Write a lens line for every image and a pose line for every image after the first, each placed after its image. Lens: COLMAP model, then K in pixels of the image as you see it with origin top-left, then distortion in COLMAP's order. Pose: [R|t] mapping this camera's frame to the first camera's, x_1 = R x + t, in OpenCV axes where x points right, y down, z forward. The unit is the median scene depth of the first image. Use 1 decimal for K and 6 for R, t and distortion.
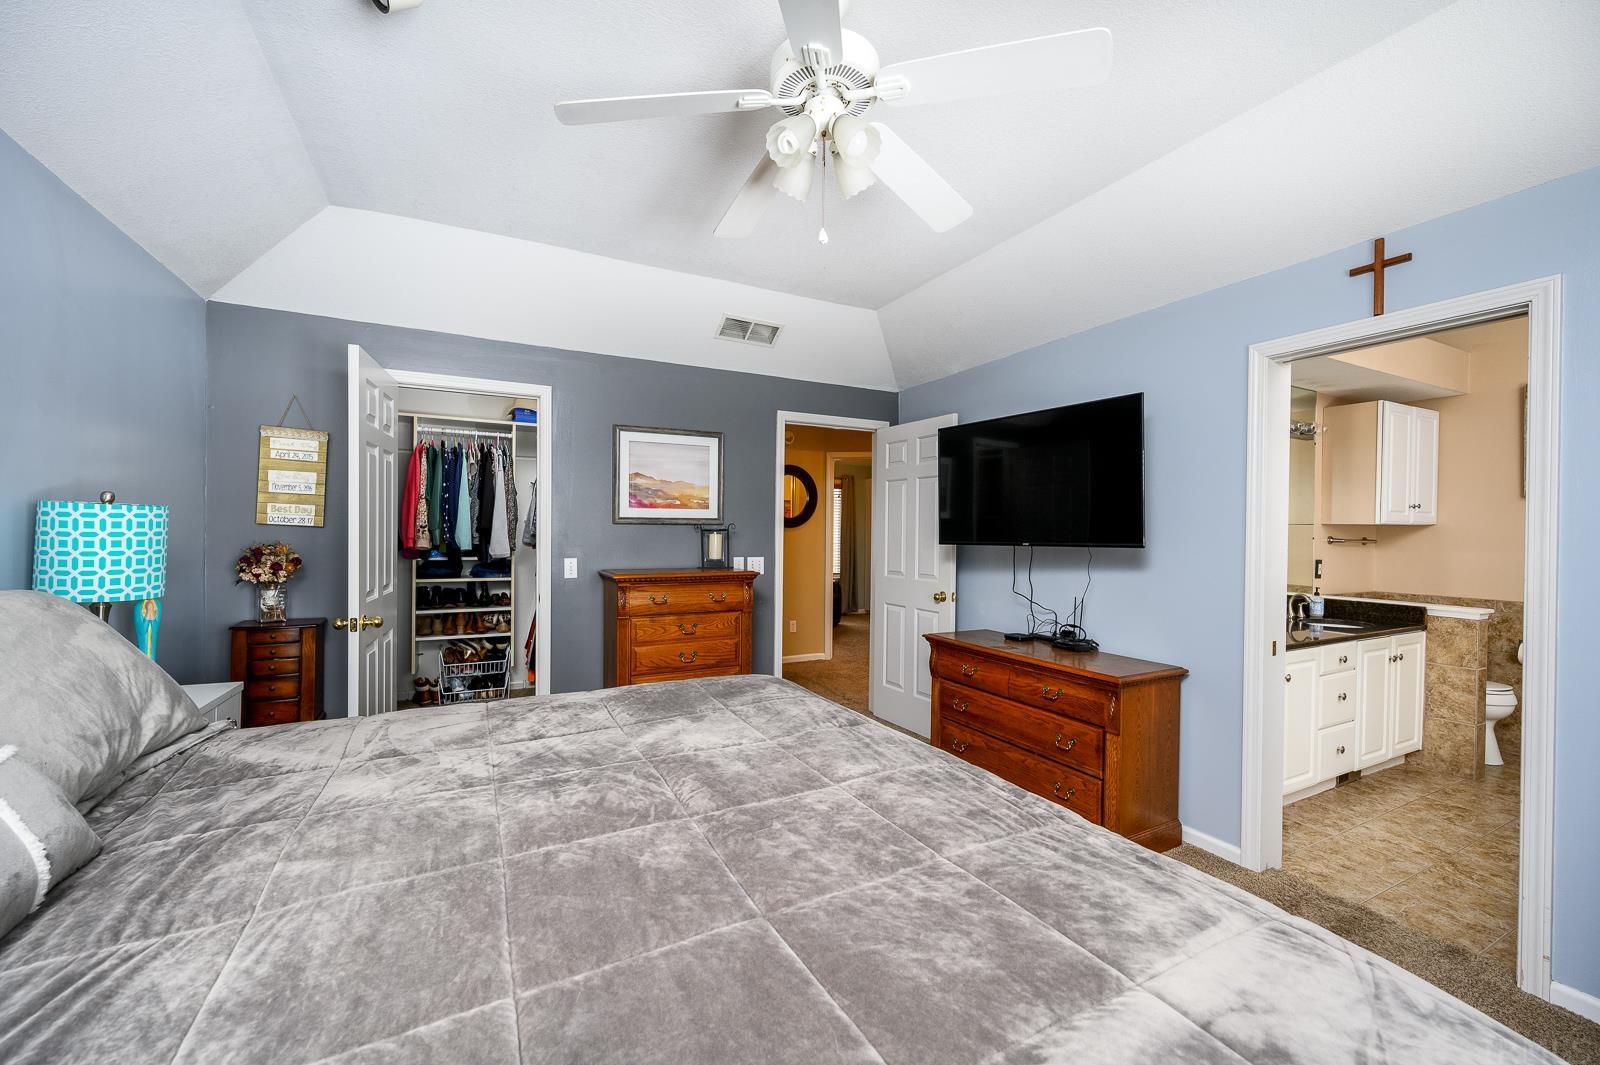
lens RADIAL K [[622.0, 0, 796.1], [0, 622.0, 536.4], [0, 0, 1]] dist [-0.001400, -0.000330]
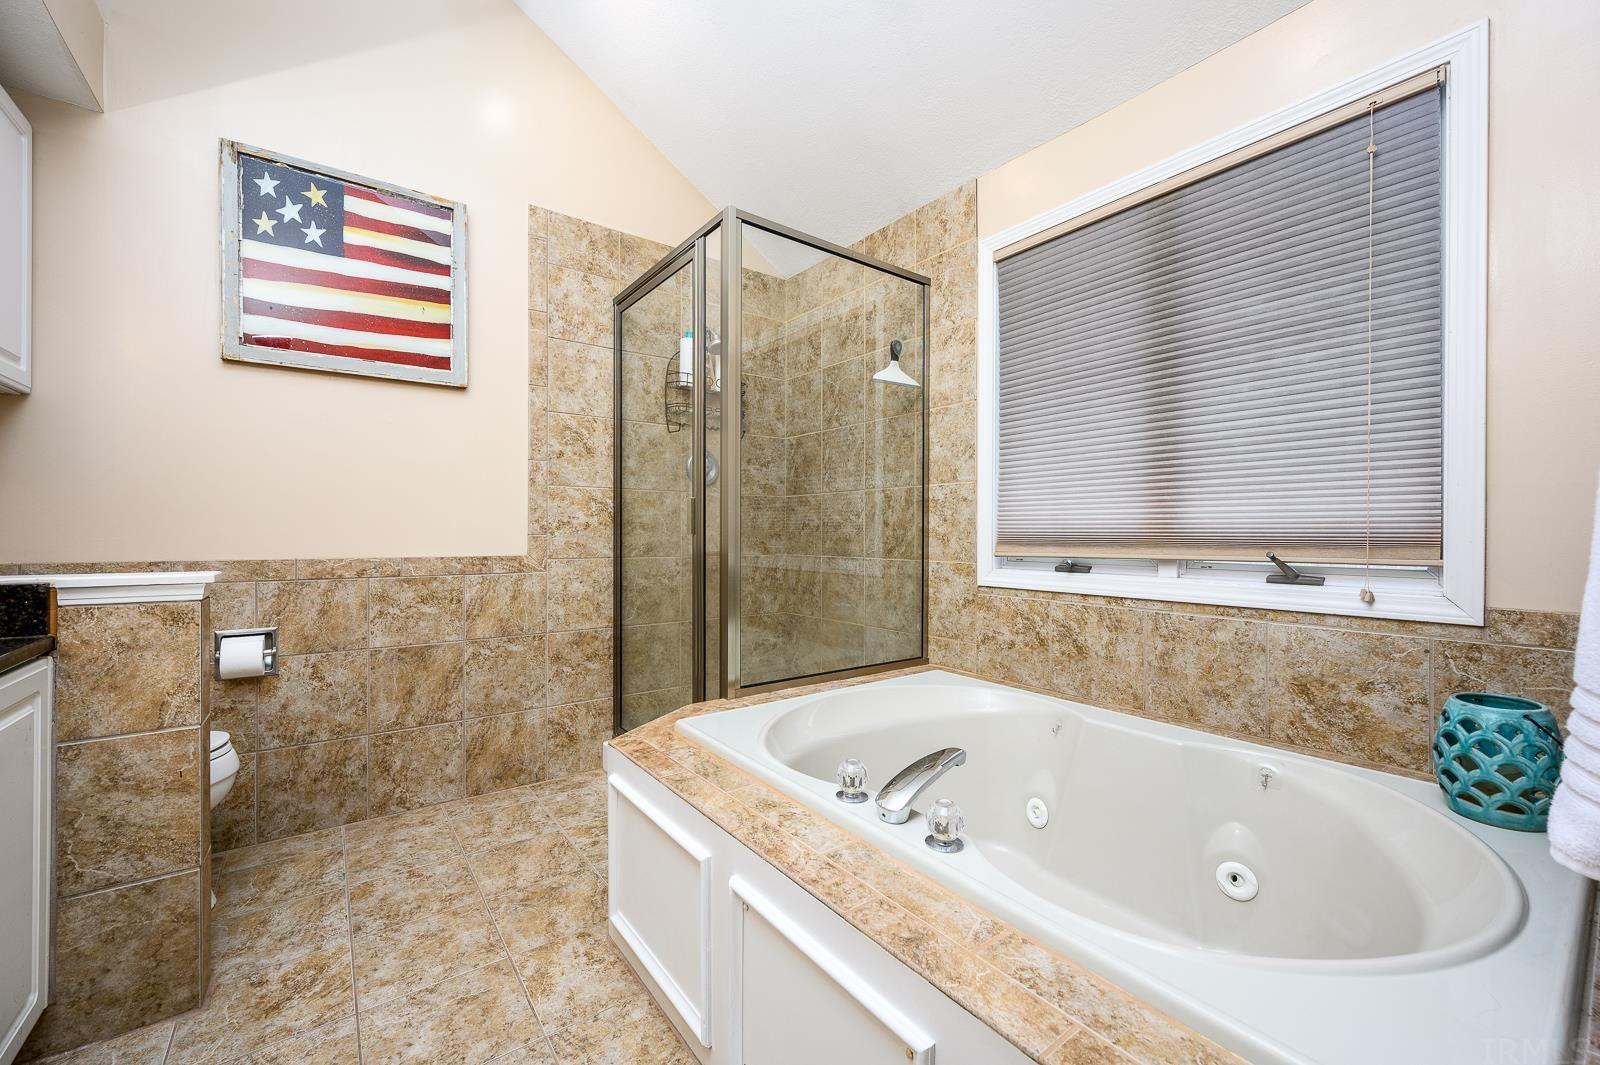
lens RADIAL K [[637.0, 0, 798.7], [0, 637.0, 536.5], [0, 0, 1]] dist [0.000364, -0.000039]
pose [[-0.165600, -0.018923, 0.986011, 0.606896], [0.007736, 0.999760, 0.020486, 0.084788], [-0.986163, 0.011021, -0.165414, 0.657223]]
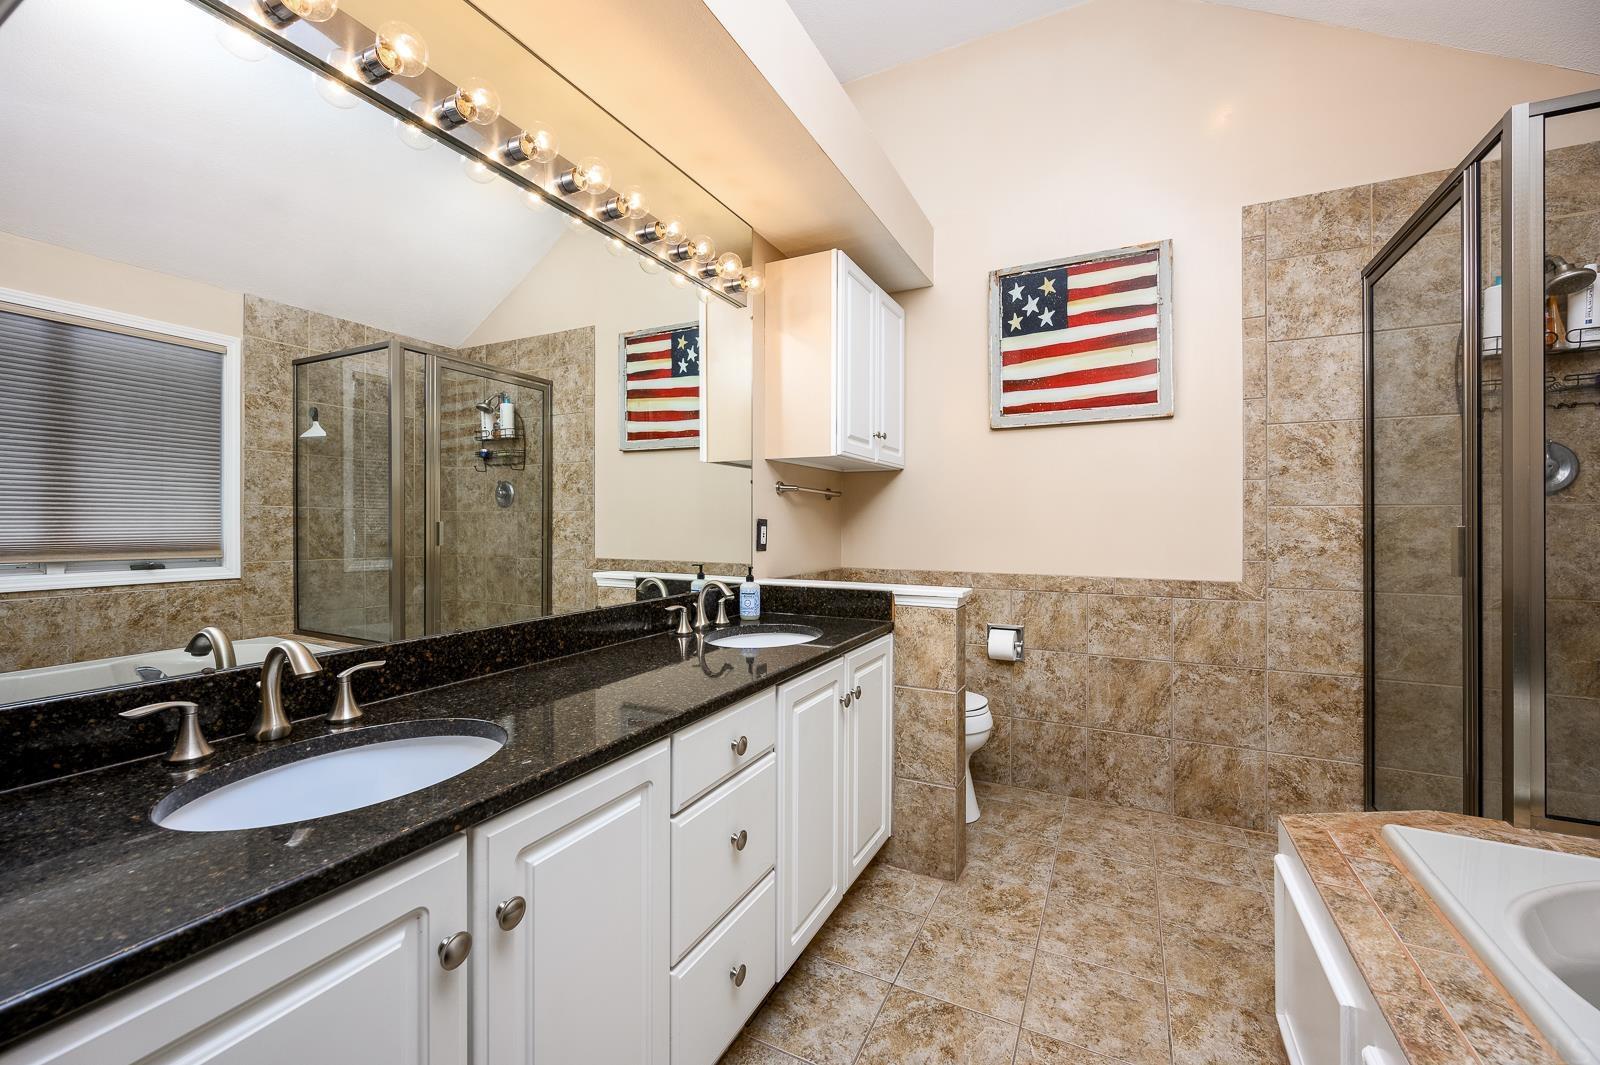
lens RADIAL K [[632.9, 0, 795.7], [0, 632.9, 533.7], [0, 0, 1]] dist [0.000440, -0.000242]
pose [[0.810917, -0.016509, 0.584928, 0.597801], [0.016131, 0.999853, 0.005856, 0.055864], [-0.584939, 0.004687, 0.811064, 0.574619]]
